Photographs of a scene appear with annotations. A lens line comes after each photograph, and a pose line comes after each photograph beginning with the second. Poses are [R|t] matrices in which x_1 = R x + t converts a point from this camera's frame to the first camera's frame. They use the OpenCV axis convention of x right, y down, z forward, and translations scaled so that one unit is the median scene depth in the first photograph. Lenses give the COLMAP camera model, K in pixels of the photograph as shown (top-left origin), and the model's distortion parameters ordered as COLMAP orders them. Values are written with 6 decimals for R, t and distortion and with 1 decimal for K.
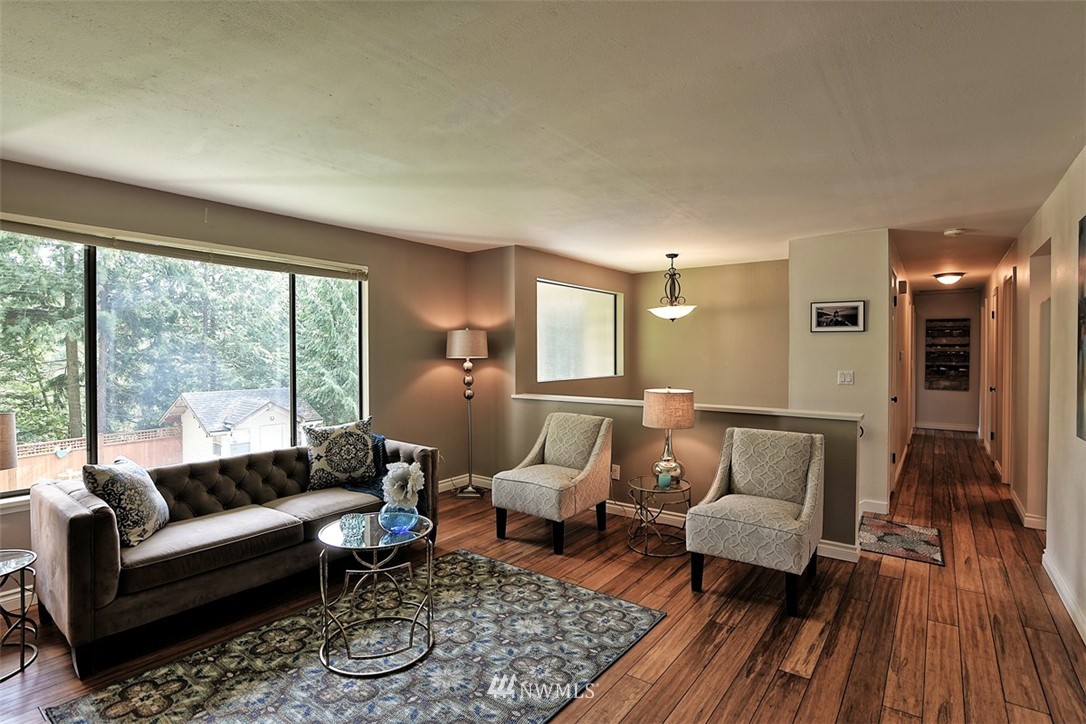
lens RADIAL K [[543.4, 0, 543.0], [0, 543.4, 362.0], [0, 0, 1]] dist [-0.025263, 0.001374]
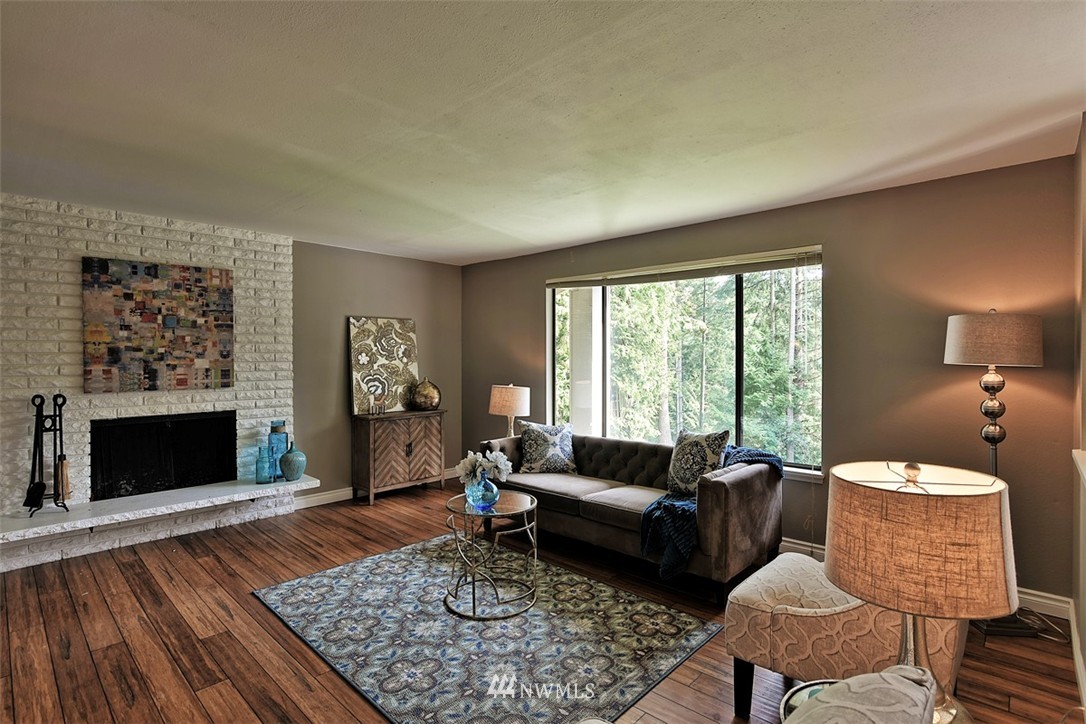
lens RADIAL K [[543.4, 0, 543.0], [0, 543.4, 362.0], [0, 0, 1]] dist [-0.025263, 0.001374]
pose [[-0.123643, -0.005761, -0.992310, 0.685882], [-0.030885, 0.999521, -0.001955, 0.007302], [0.991846, 0.030406, -0.123762, 0.995505]]
